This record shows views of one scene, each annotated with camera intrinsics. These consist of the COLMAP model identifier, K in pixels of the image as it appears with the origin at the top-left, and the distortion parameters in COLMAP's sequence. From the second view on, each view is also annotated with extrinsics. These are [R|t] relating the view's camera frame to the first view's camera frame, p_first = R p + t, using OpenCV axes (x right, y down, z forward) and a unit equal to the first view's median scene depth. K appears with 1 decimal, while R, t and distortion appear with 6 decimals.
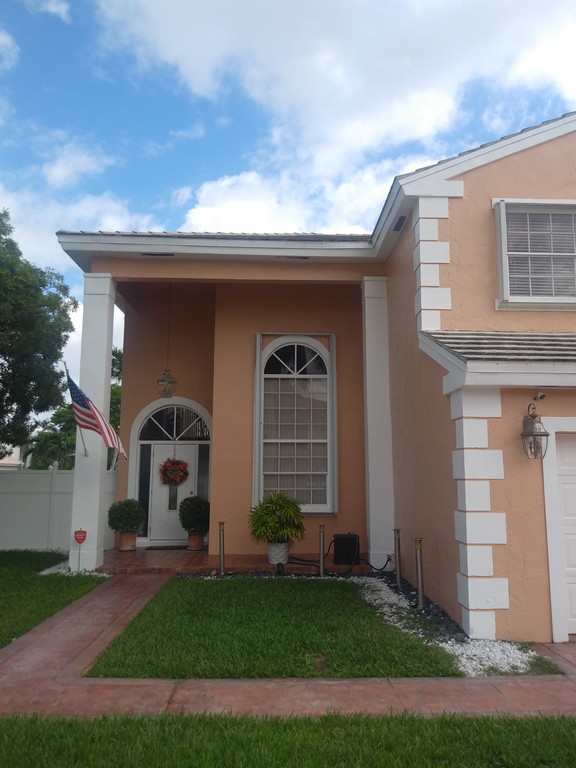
lens RADIAL K [[615.8, 0, 308.0], [0, 615.8, 376.4], [0, 0, 1]] dist [0.025531, -0.052375]
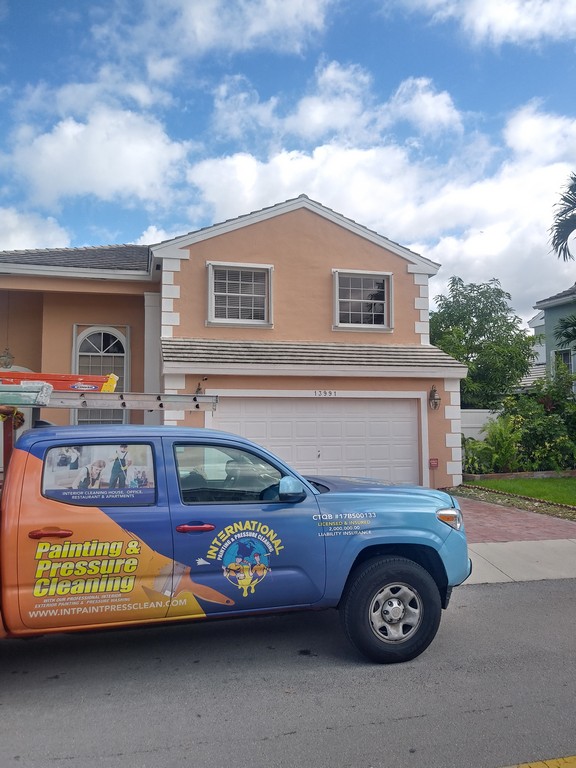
lens RADIAL K [[615.8, 0, 304.5], [0, 615.8, 372.8], [0, 0, 1]] dist [0.025531, -0.052375]
pose [[0.977877, 0.014218, 0.208696, 0.211483], [-0.028754, 0.997353, 0.066784, -0.099528], [-0.207195, -0.071307, 0.975698, -0.780909]]
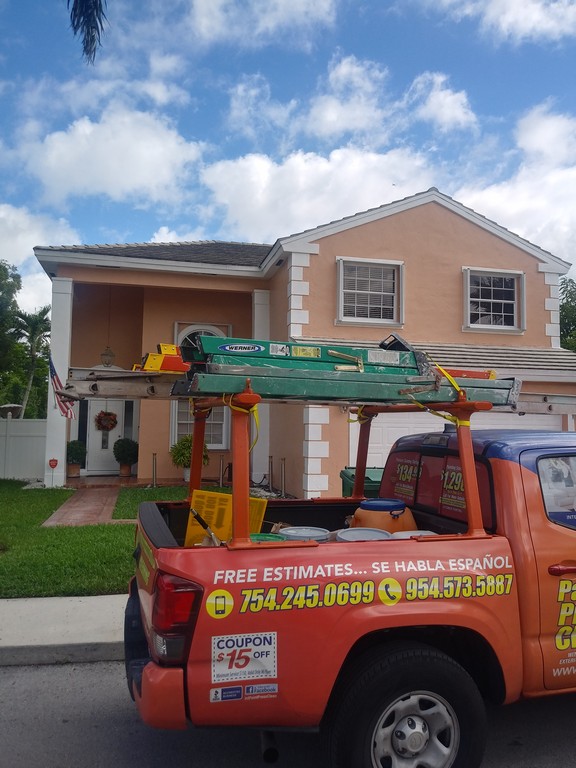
lens RADIAL K [[615.8, 0, 309.3], [0, 615.8, 390.5], [0, 0, 1]] dist [0.025531, -0.052375]
pose [[0.977959, 0.023091, 0.207515, -0.102087], [-0.041963, 0.995324, 0.087006, -0.073487], [-0.204536, -0.093796, 0.974355, -0.613830]]
